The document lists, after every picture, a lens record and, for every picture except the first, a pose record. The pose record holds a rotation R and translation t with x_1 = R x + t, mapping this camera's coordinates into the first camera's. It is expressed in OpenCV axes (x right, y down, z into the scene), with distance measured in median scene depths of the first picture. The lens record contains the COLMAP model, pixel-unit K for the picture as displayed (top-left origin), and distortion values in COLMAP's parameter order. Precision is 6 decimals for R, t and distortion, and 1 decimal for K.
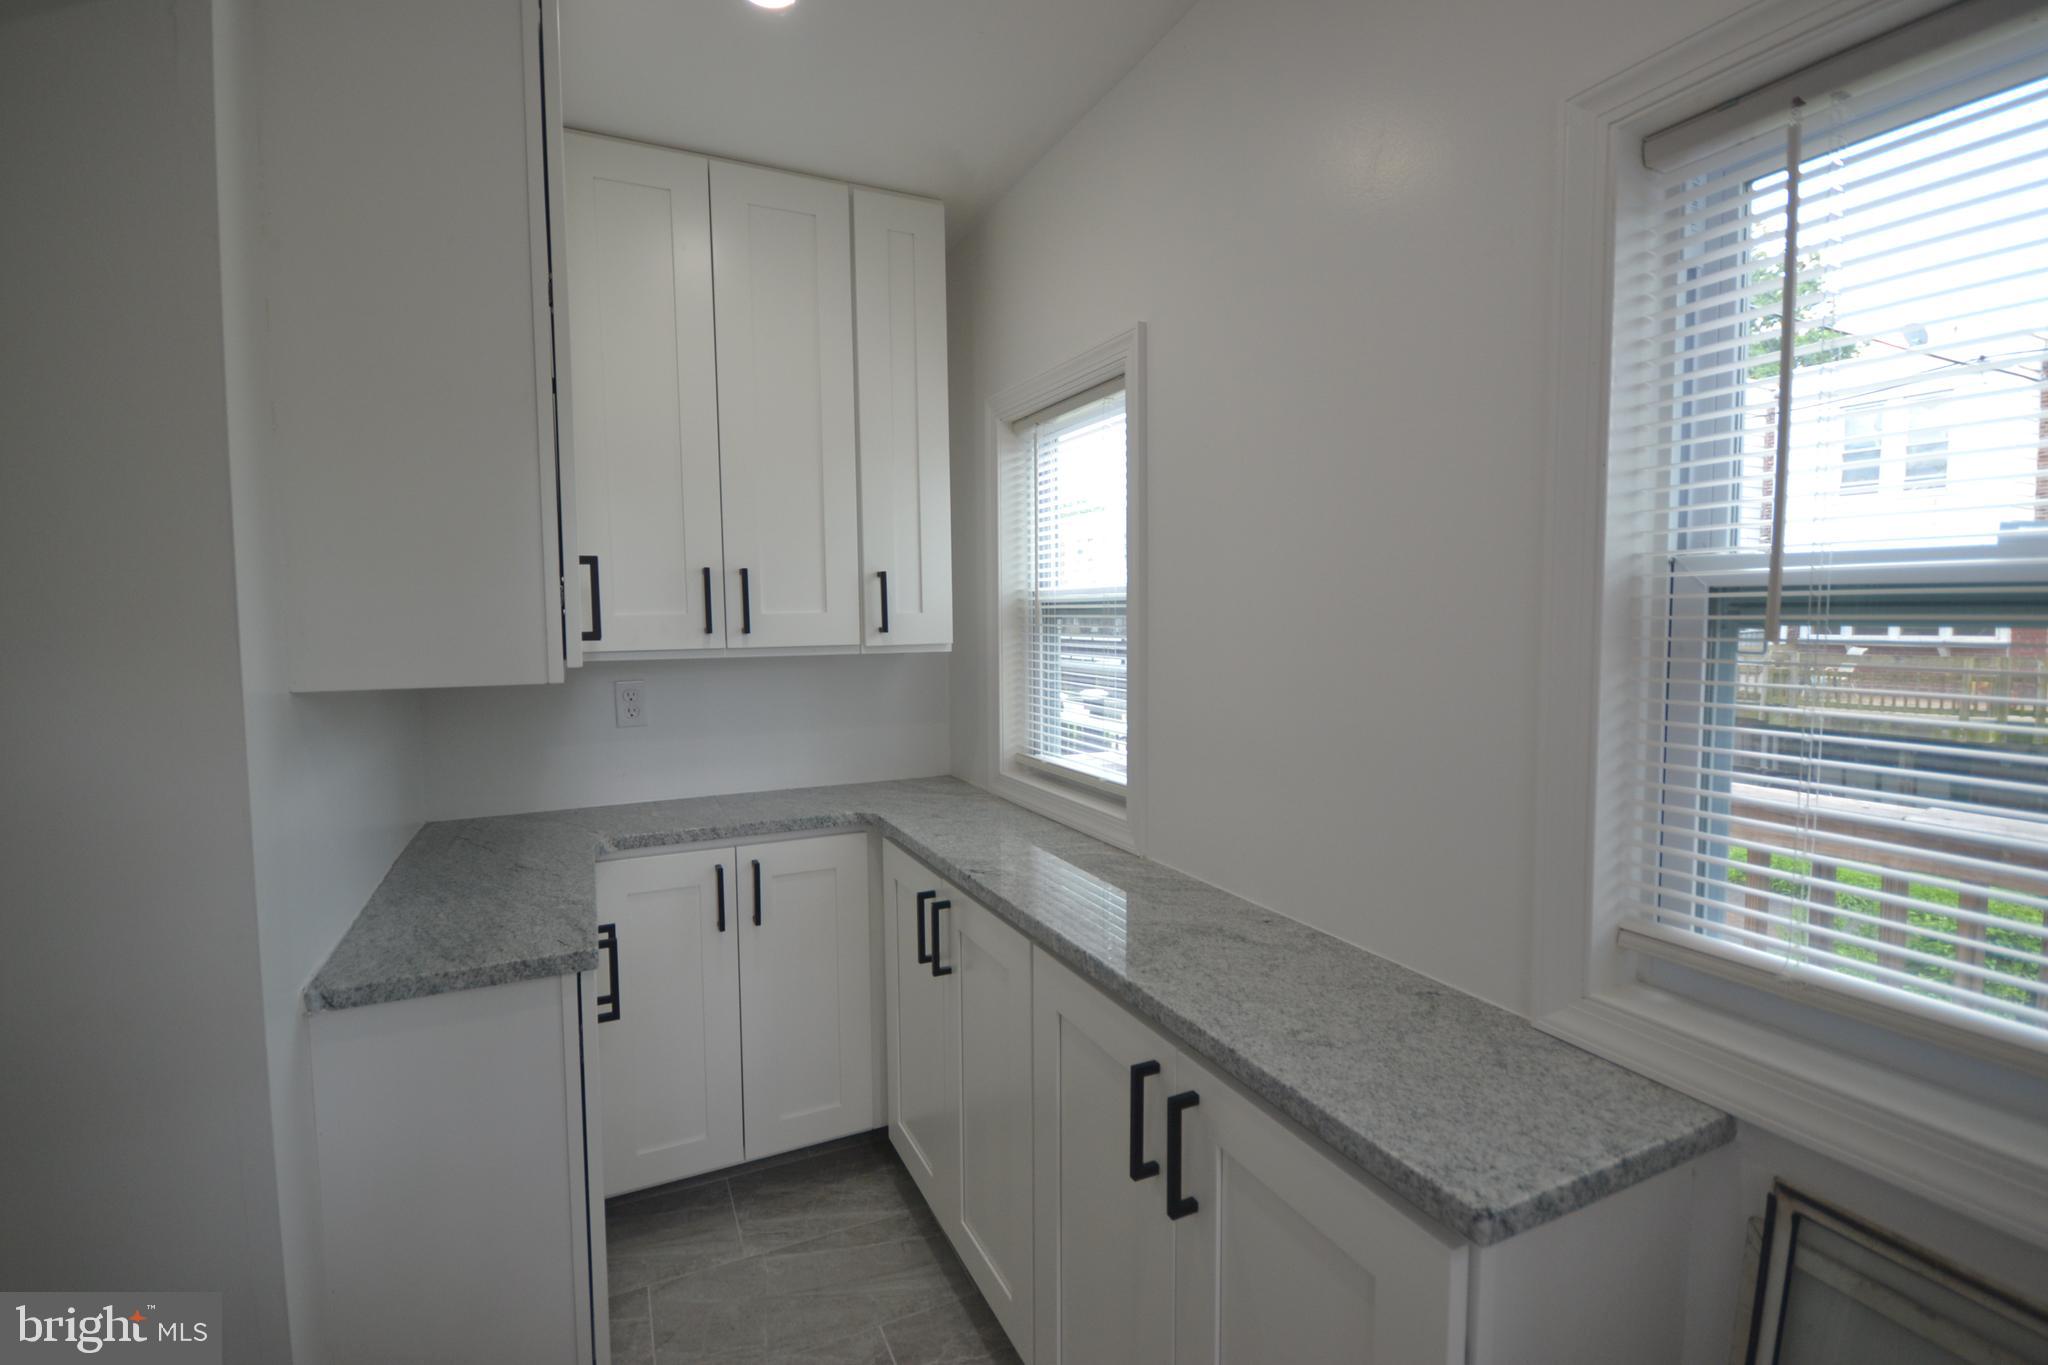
lens RADIAL K [[914.6, 0, 1006.0], [0, 914.6, 676.9], [0, 0, 1]] dist [-0.004208, 0.000375]
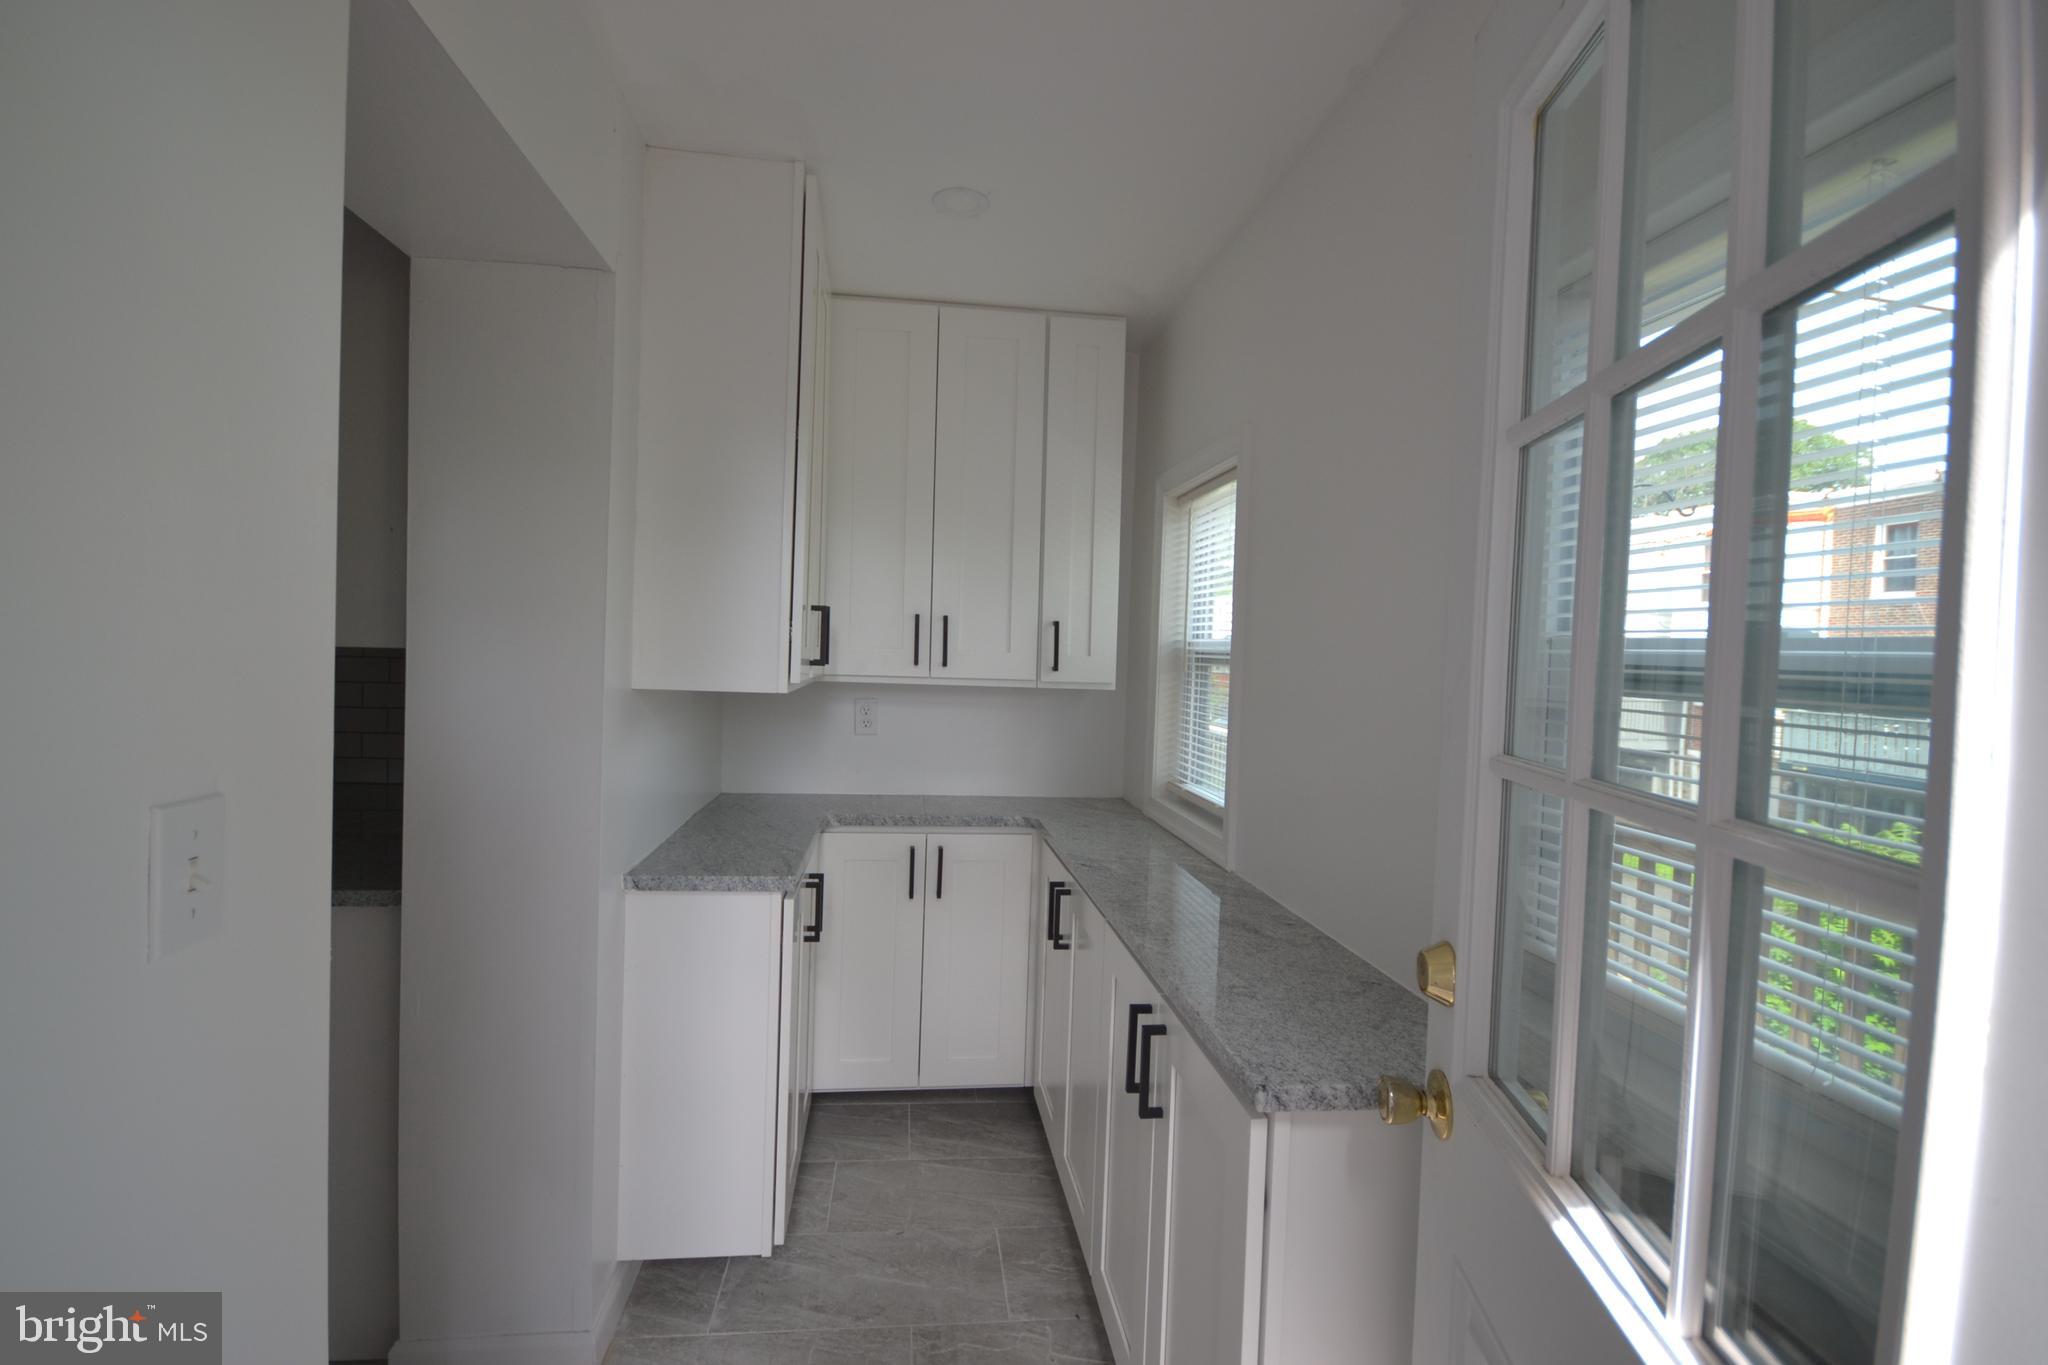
lens RADIAL K [[946.1, 0, 1020.3], [0, 946.1, 675.8], [0, 0, 1]] dist [-0.012322, -0.000126]
pose [[0.948964, 0.050081, -0.311383, 0.229285], [-0.064038, 0.997342, -0.034753, 0.004814], [0.308815, 0.052919, 0.949649, -0.221824]]
